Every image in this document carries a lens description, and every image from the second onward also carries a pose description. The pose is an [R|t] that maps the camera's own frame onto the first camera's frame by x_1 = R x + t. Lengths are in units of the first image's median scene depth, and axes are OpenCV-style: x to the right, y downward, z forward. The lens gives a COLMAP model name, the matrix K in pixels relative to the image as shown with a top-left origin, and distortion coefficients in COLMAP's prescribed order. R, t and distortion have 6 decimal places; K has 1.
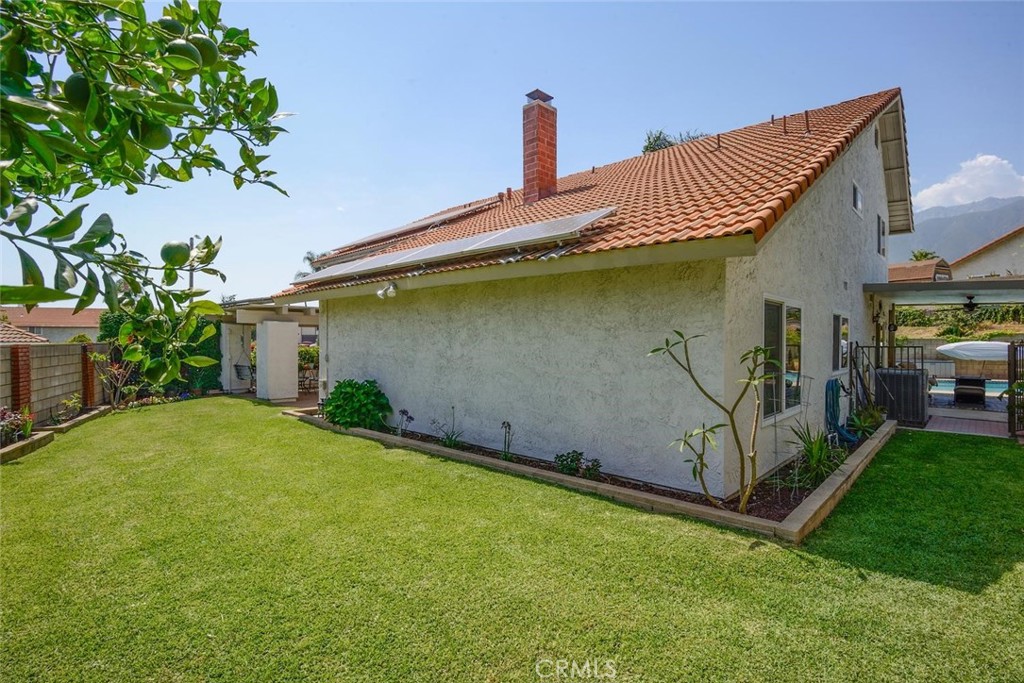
lens RADIAL K [[502.4, 0, 503.7], [0, 502.4, 343.7], [0, 0, 1]] dist [-0.017558, -0.000073]
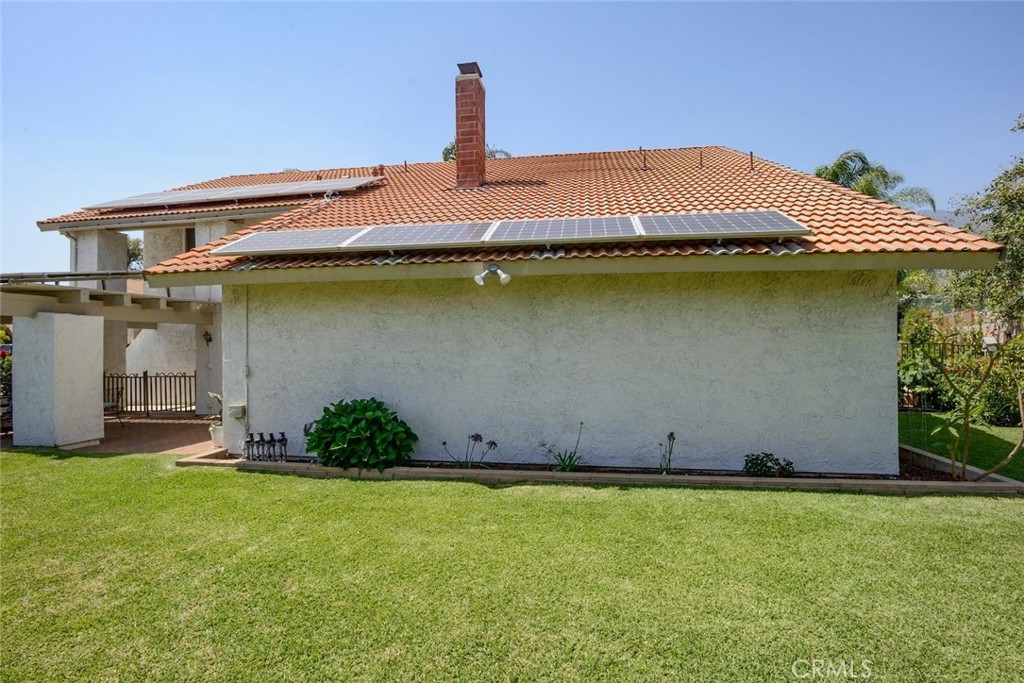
lens RADIAL K [[502.4, 0, 514.8], [0, 502.4, 339.6], [0, 0, 1]] dist [-0.017558, -0.000073]
pose [[0.817136, -0.004230, 0.576430, -0.699669], [0.011756, 0.999887, -0.009328, -0.003839], [-0.576325, 0.014399, 0.817094, 0.411109]]
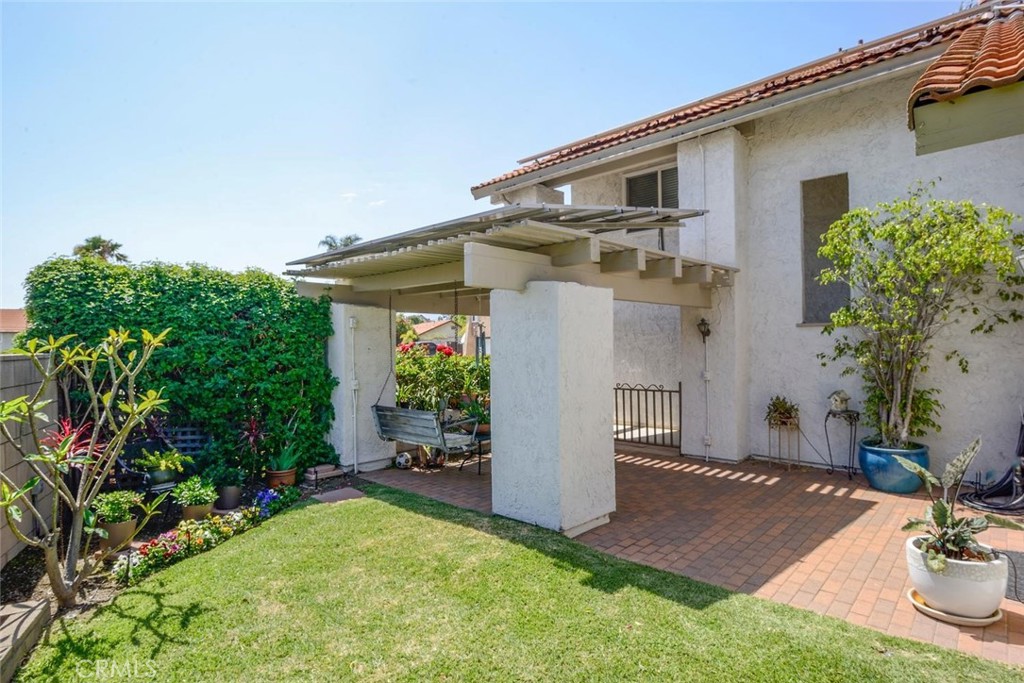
lens RADIAL K [[553.6, 0, 510.9], [0, 553.6, 342.1], [0, 0, 1]] dist [-0.020651, -0.000579]
pose [[0.999887, -0.012004, -0.009034, -0.955193], [0.011937, 0.999902, -0.007337, -0.008505], [0.009121, 0.007228, 0.999932, 1.257732]]
